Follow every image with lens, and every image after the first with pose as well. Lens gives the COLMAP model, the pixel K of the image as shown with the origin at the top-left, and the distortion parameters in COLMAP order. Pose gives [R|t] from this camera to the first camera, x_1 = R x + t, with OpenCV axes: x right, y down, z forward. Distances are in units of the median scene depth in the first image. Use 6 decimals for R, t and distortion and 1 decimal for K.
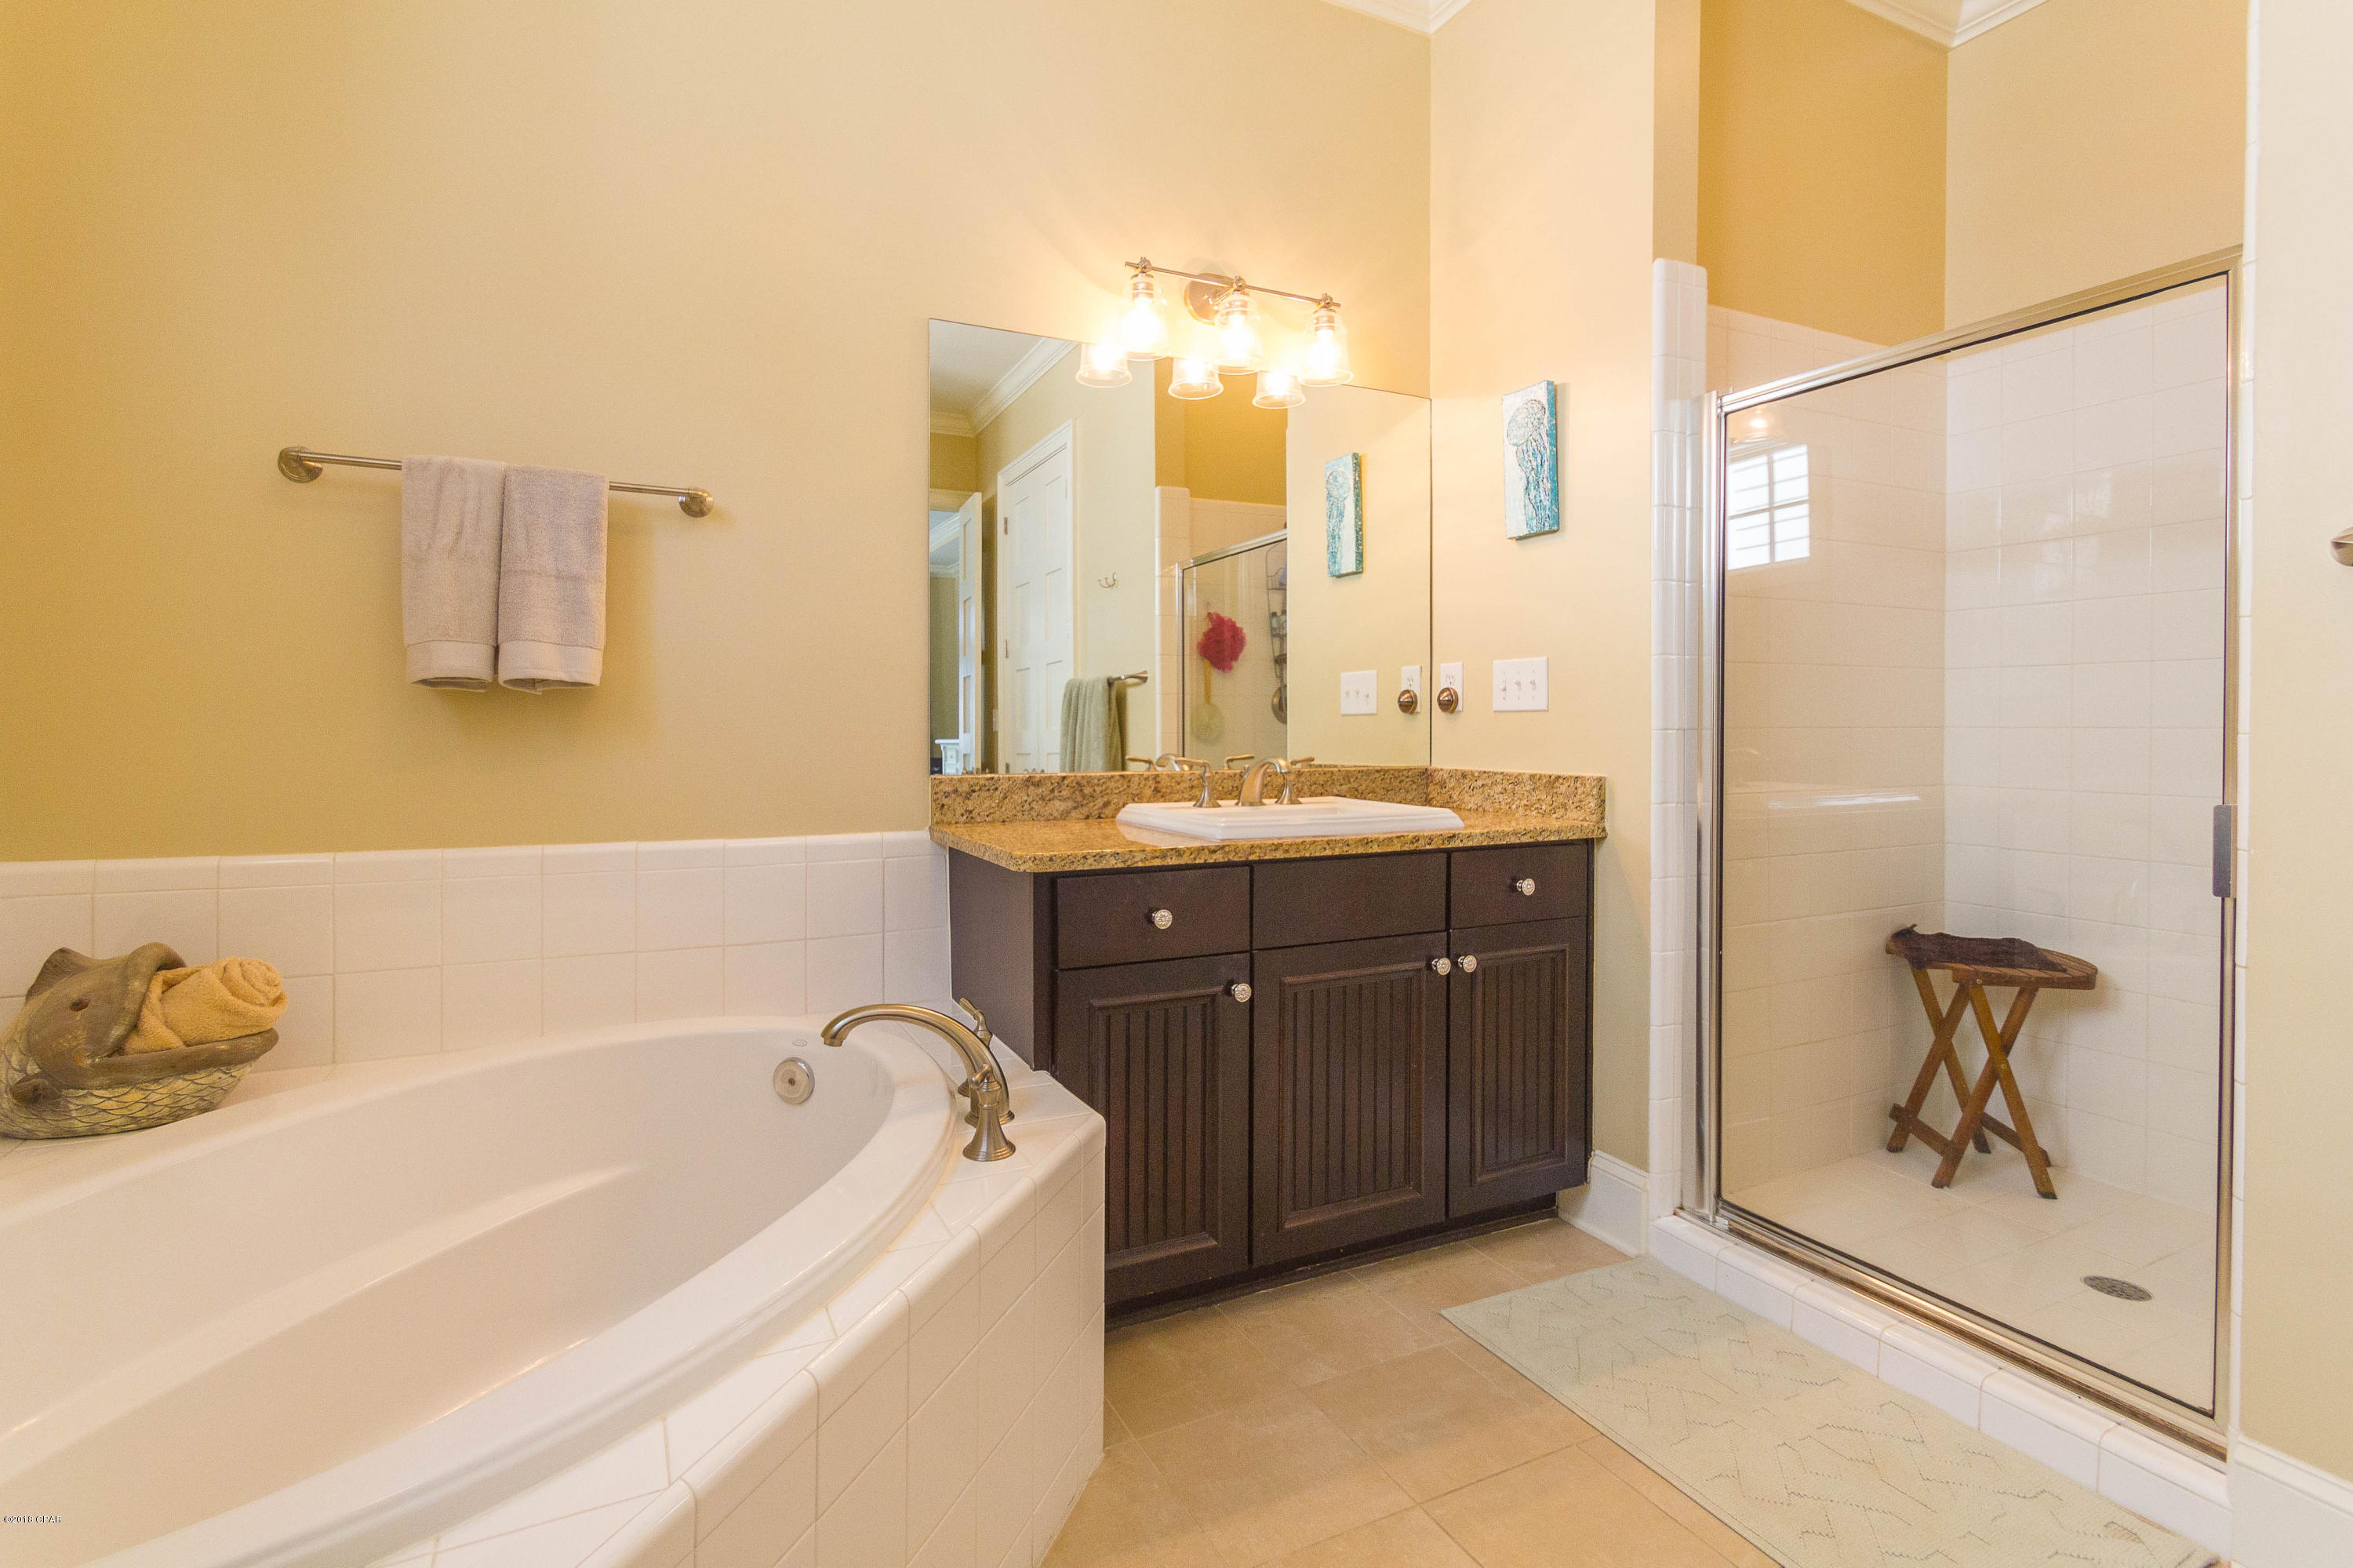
lens RADIAL K [[1066.5, 0, 1169.5], [0, 1066.5, 741.6], [0, 0, 1]] dist [-0.003141, -0.000002]
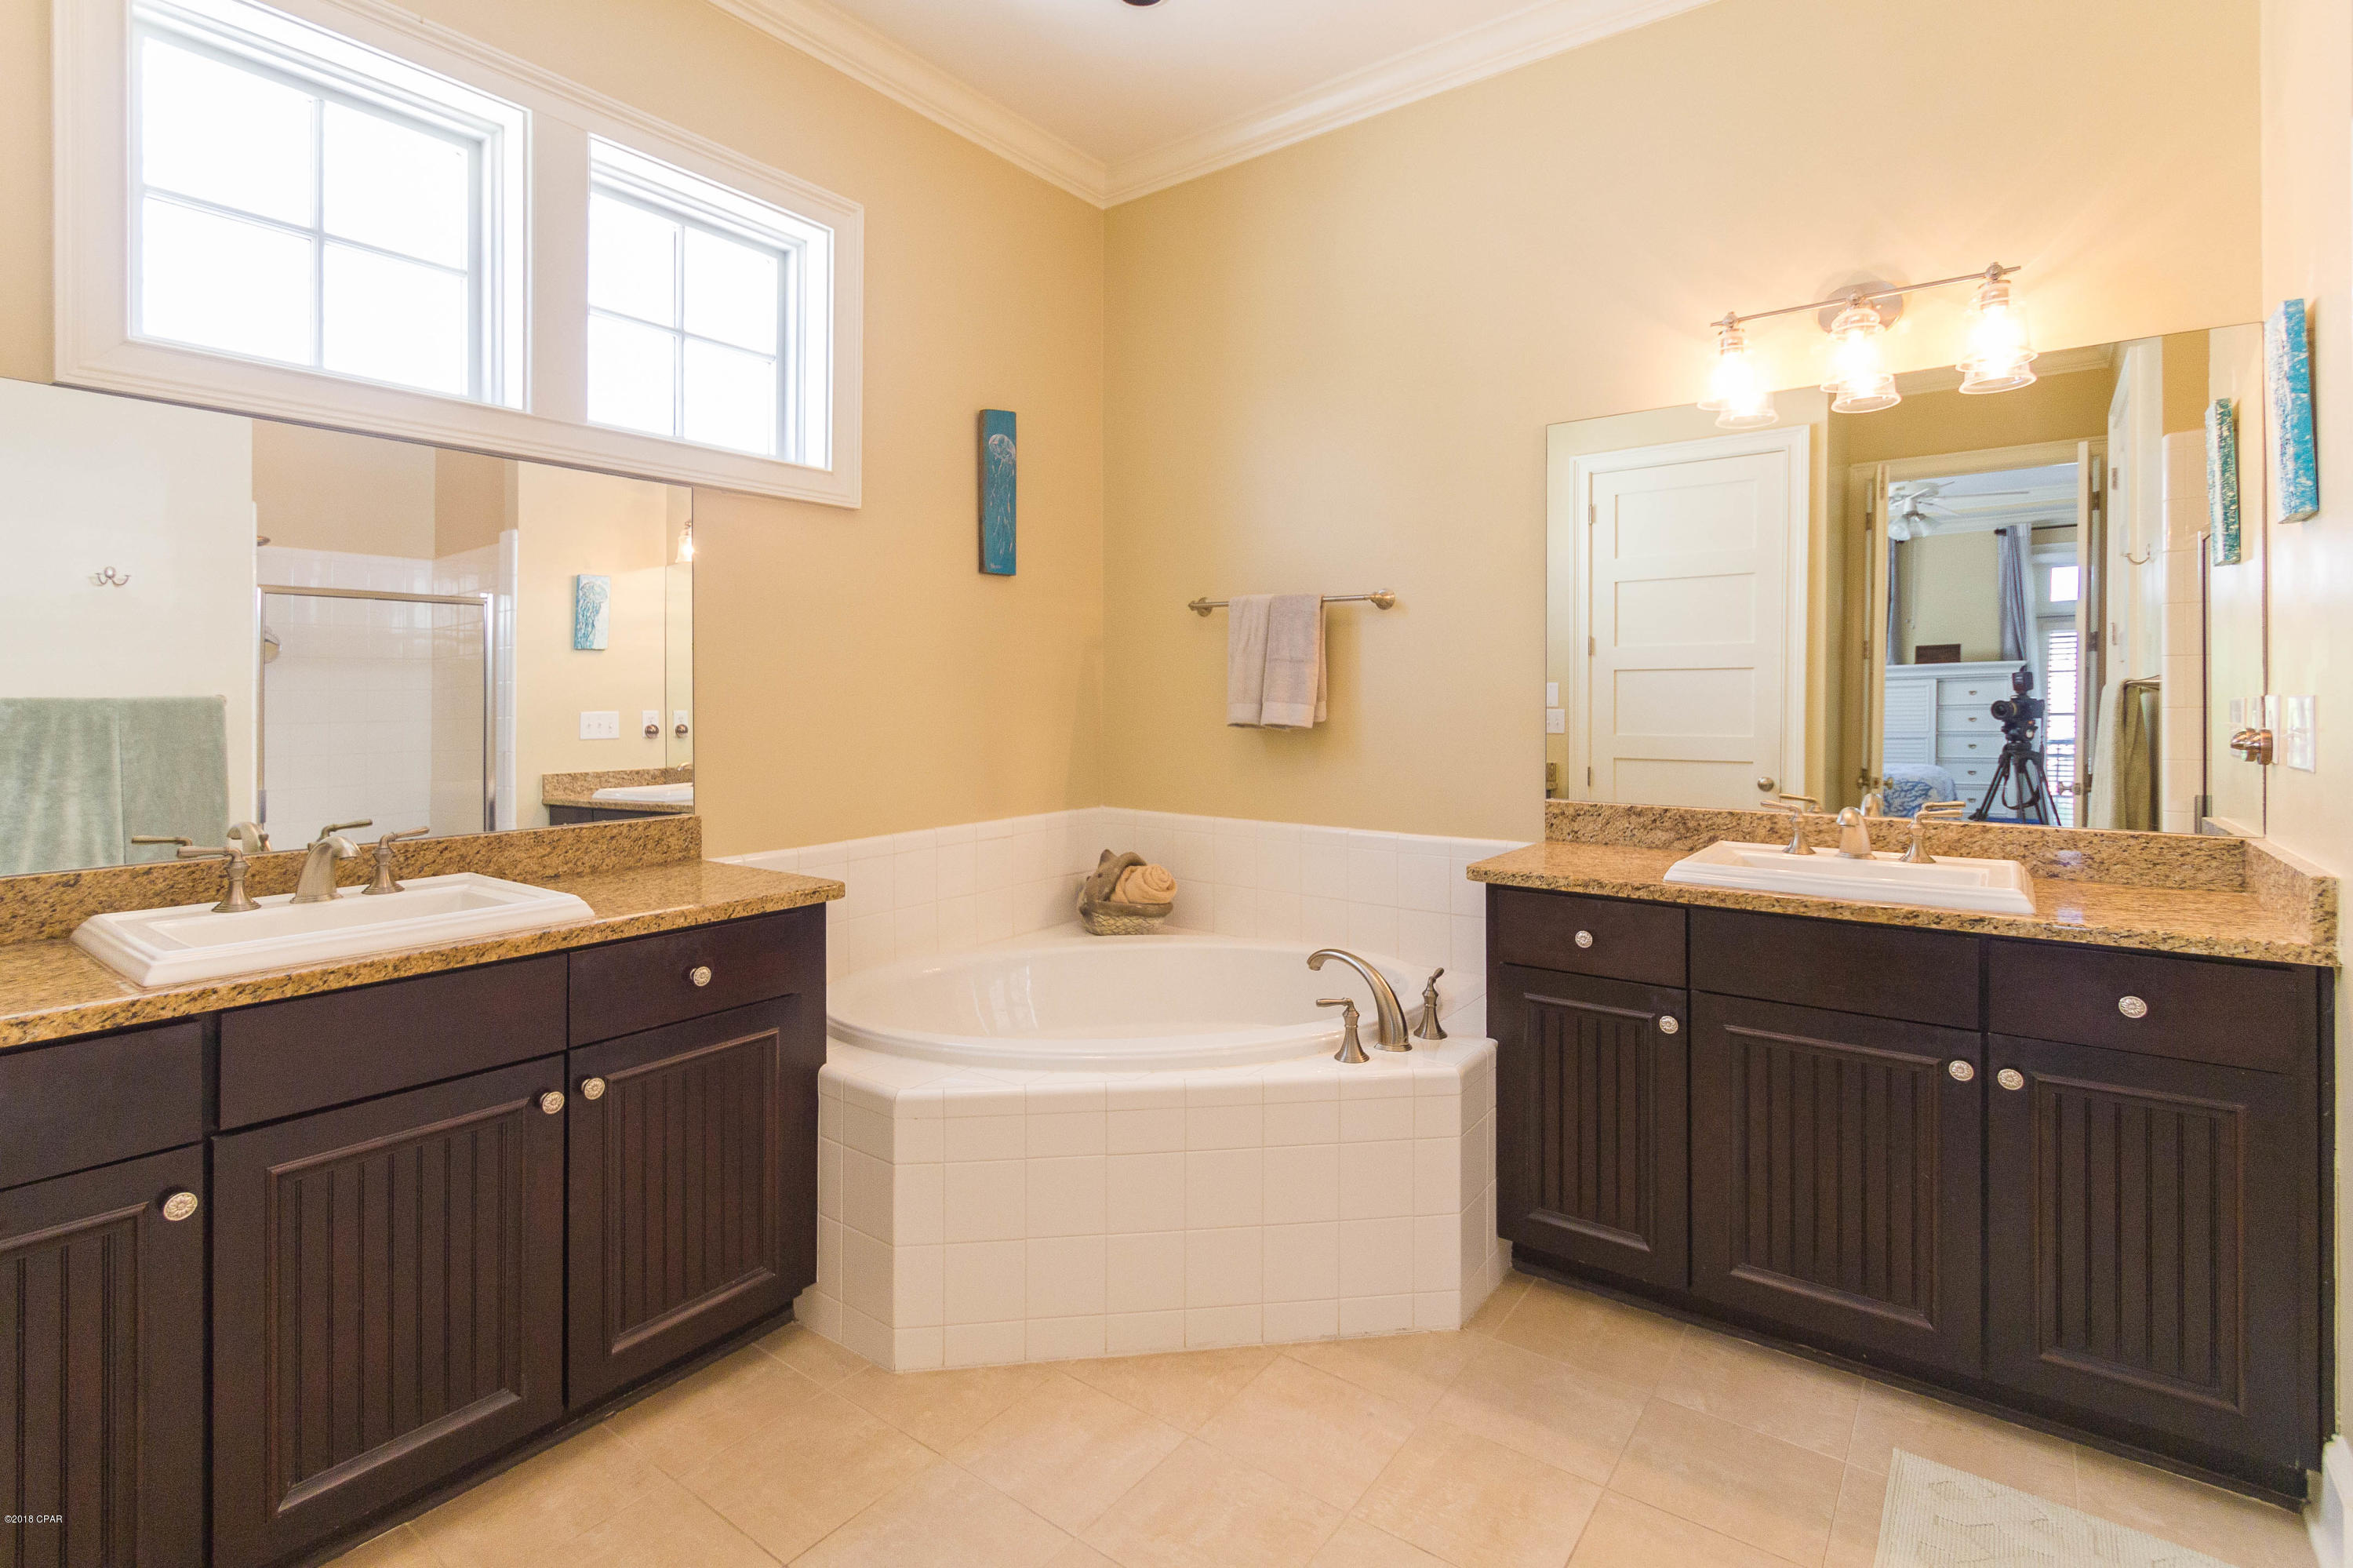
lens RADIAL K [[1140.1, 0, 1171.4], [0, 1140.1, 697.3], [0, 0, 1]] dist [0.018635, -0.014947]
pose [[0.474207, -0.000433, -0.880413, 0.833074], [-0.016984, 0.999809, -0.009639, -0.074073], [0.880250, 0.019524, 0.474109, 0.004110]]
